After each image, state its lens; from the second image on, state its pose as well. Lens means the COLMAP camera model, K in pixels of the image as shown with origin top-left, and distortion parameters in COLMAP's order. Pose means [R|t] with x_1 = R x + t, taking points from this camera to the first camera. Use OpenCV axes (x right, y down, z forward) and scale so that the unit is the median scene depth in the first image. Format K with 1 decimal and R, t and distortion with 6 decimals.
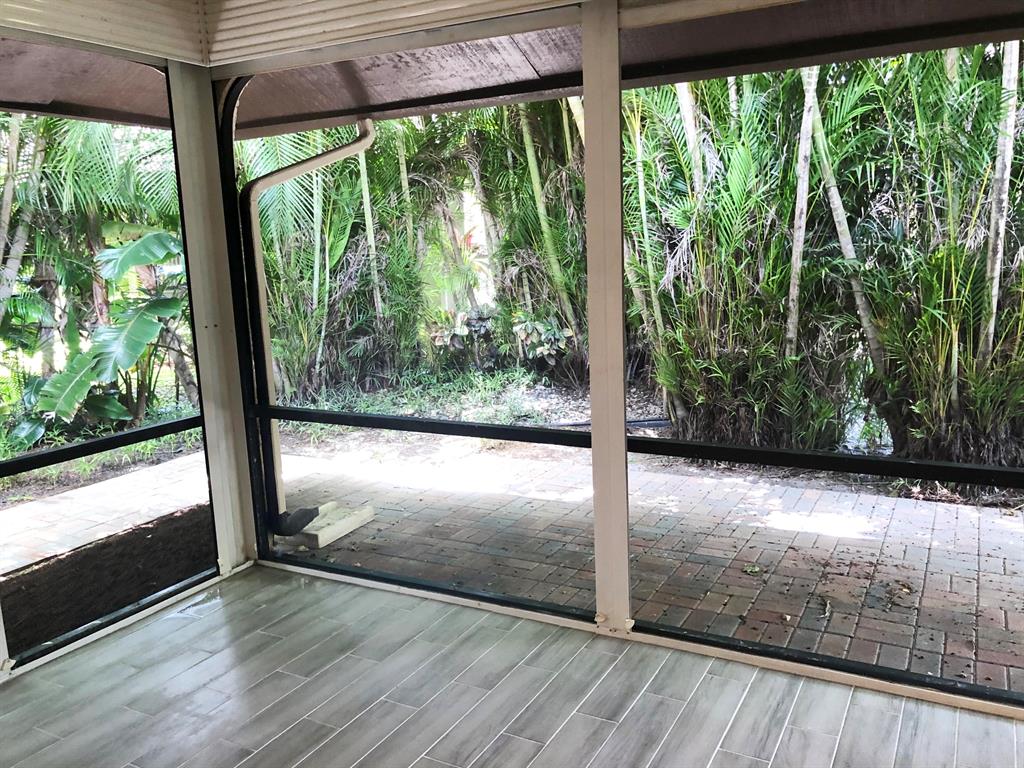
lens RADIAL K [[841.6, 0, 512.0], [0, 841.6, 384.0], [0, 0, 1]] dist [0.032786, -0.038021]
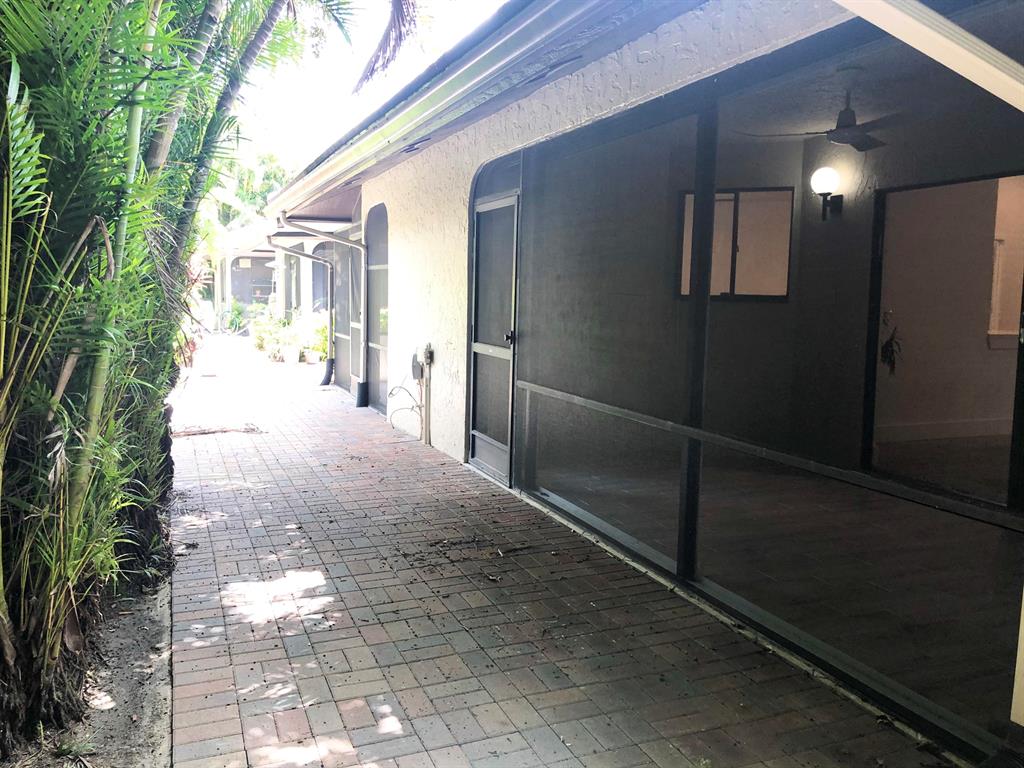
lens RADIAL K [[841.6, 0, 512.0], [0, 841.6, 384.0], [0, 0, 1]] dist [0.032786, -0.038021]
pose [[-0.772534, -0.047060, 0.633227, -0.382330], [0.119224, 0.968763, 0.217449, -0.235878], [-0.623680, 0.243482, -0.742792, 1.669031]]
